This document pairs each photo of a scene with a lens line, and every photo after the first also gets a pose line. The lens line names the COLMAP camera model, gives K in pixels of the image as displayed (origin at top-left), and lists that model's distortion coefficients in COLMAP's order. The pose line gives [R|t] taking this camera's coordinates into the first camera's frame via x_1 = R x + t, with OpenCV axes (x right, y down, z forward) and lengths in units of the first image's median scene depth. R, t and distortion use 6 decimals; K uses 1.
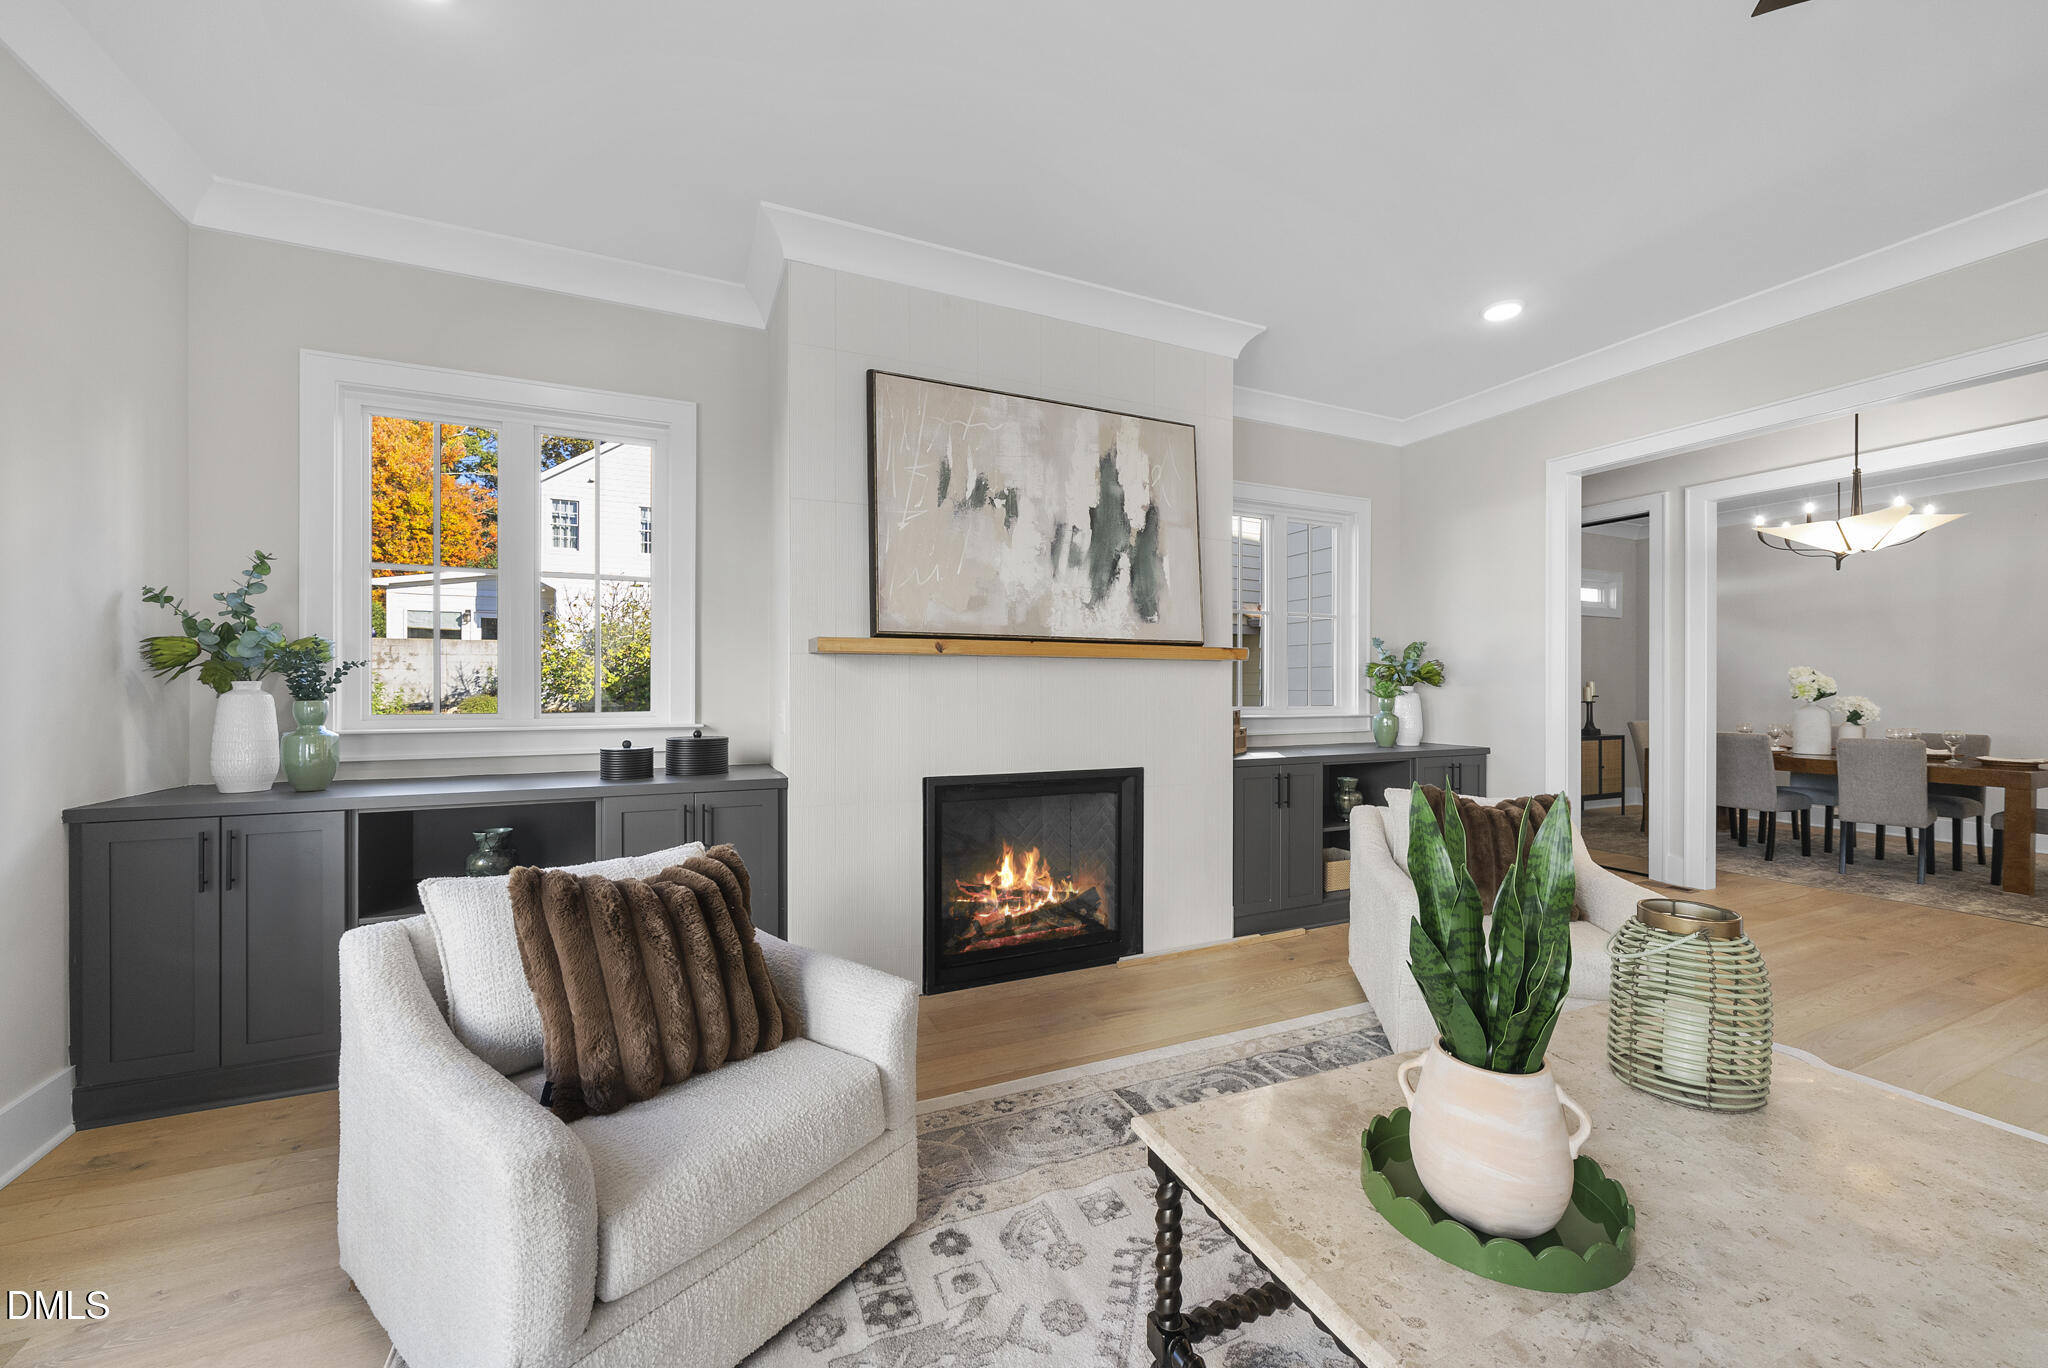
lens RADIAL K [[741.2, 0, 1024.4], [0, 741.2, 699.5], [0, 0, 1]] dist [-0.000439, -0.000004]
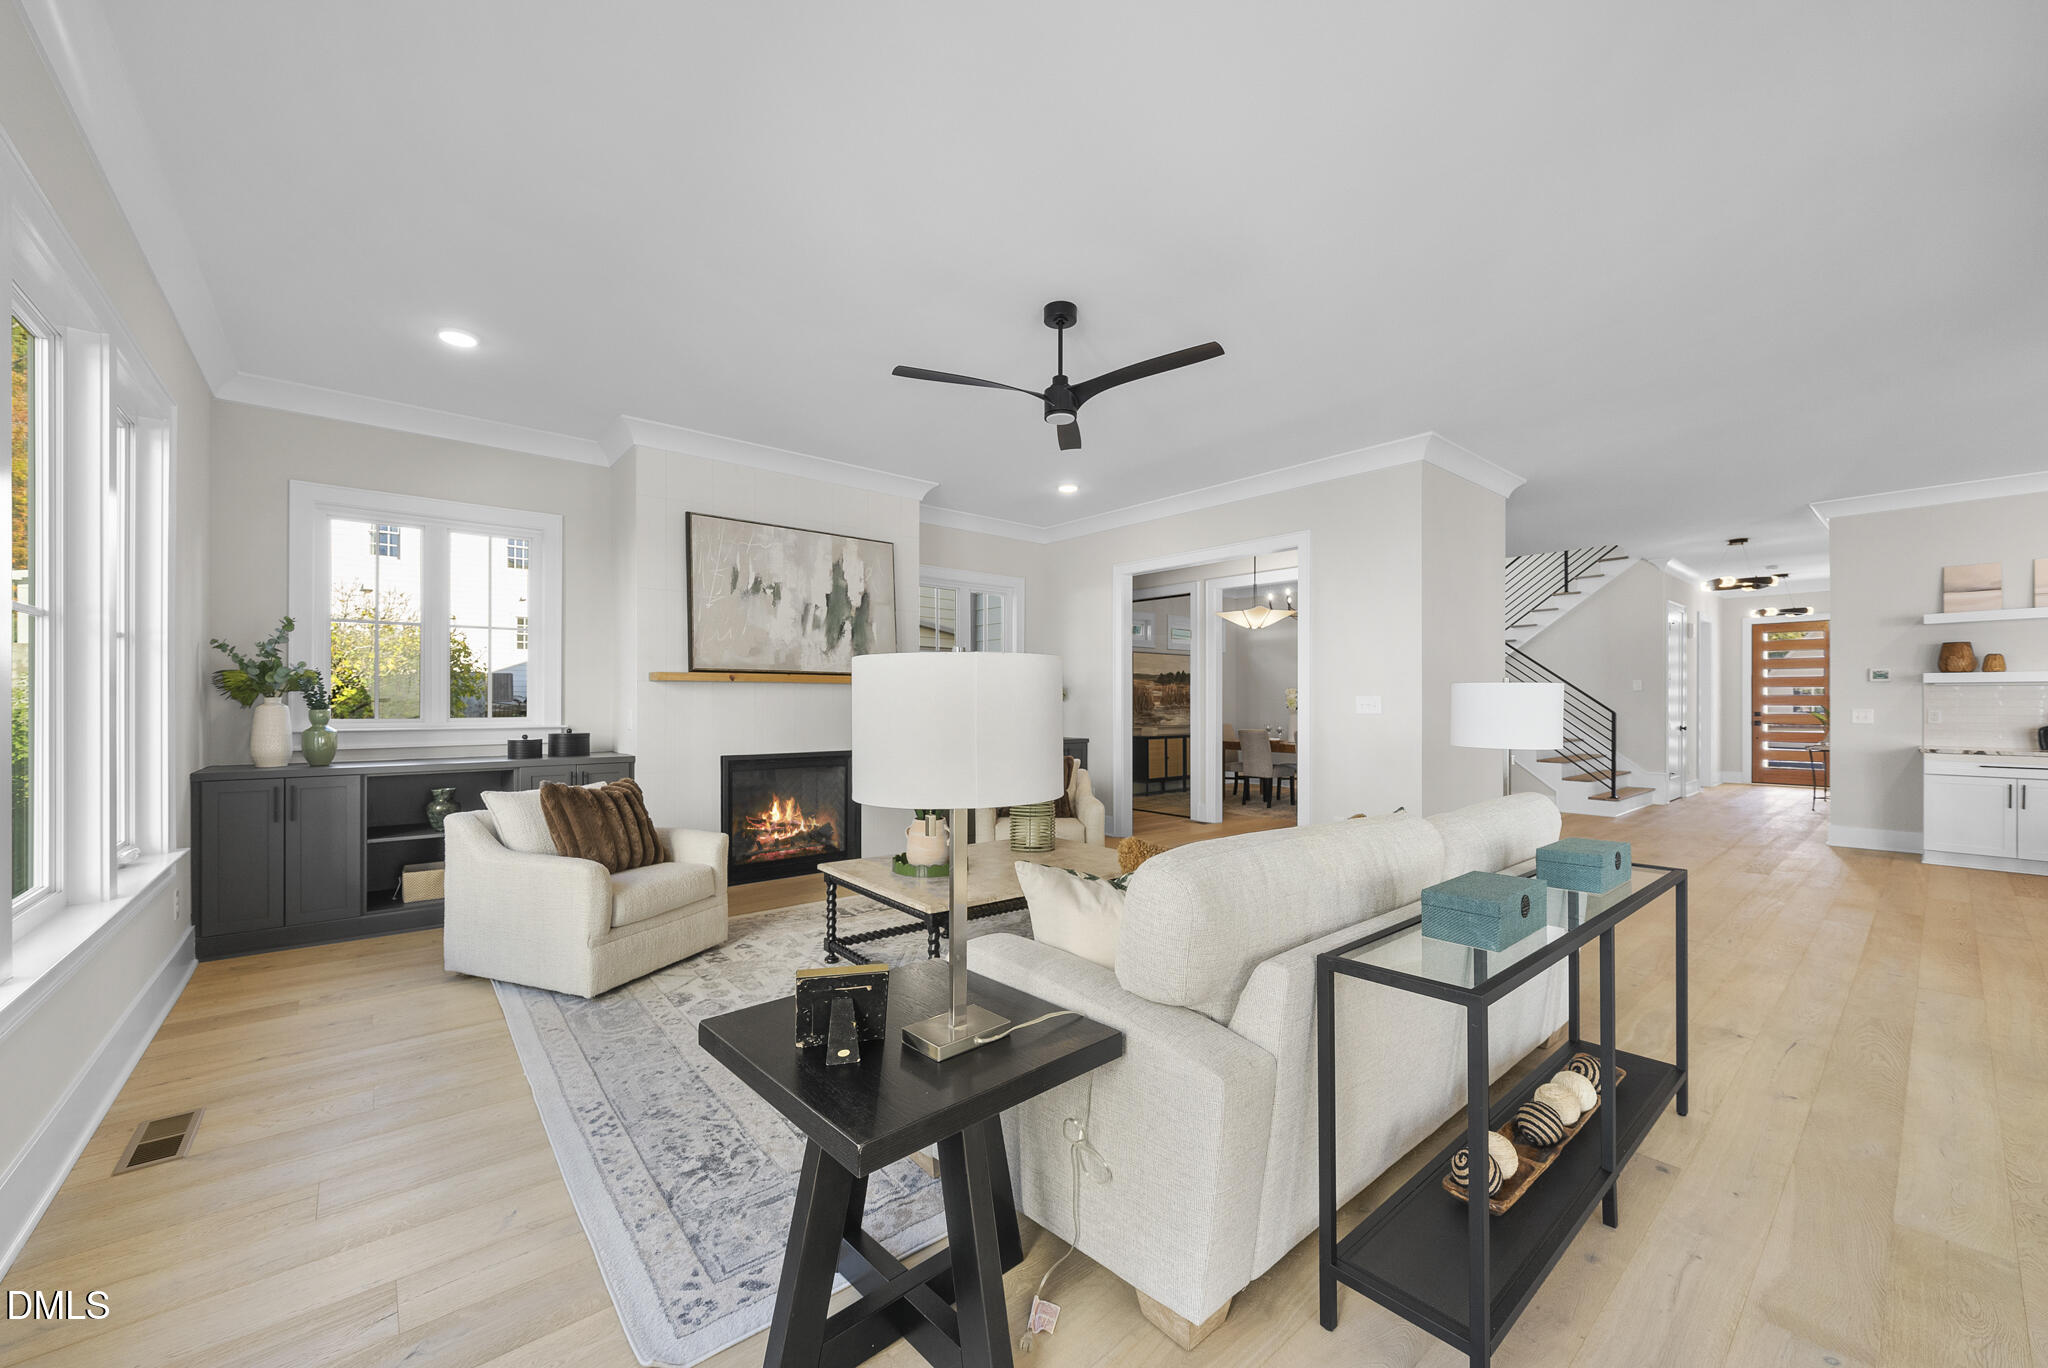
lens RADIAL K [[741.2, 0, 995.8], [0, 741.2, 712.9], [0, 0, 1]] dist [-0.000439, -0.000004]
pose [[0.969426, -0.003065, 0.245367, 0.050513], [0.002238, 0.999991, 0.003650, 0.004827], [-0.245376, -0.002989, 0.969423, -0.743946]]
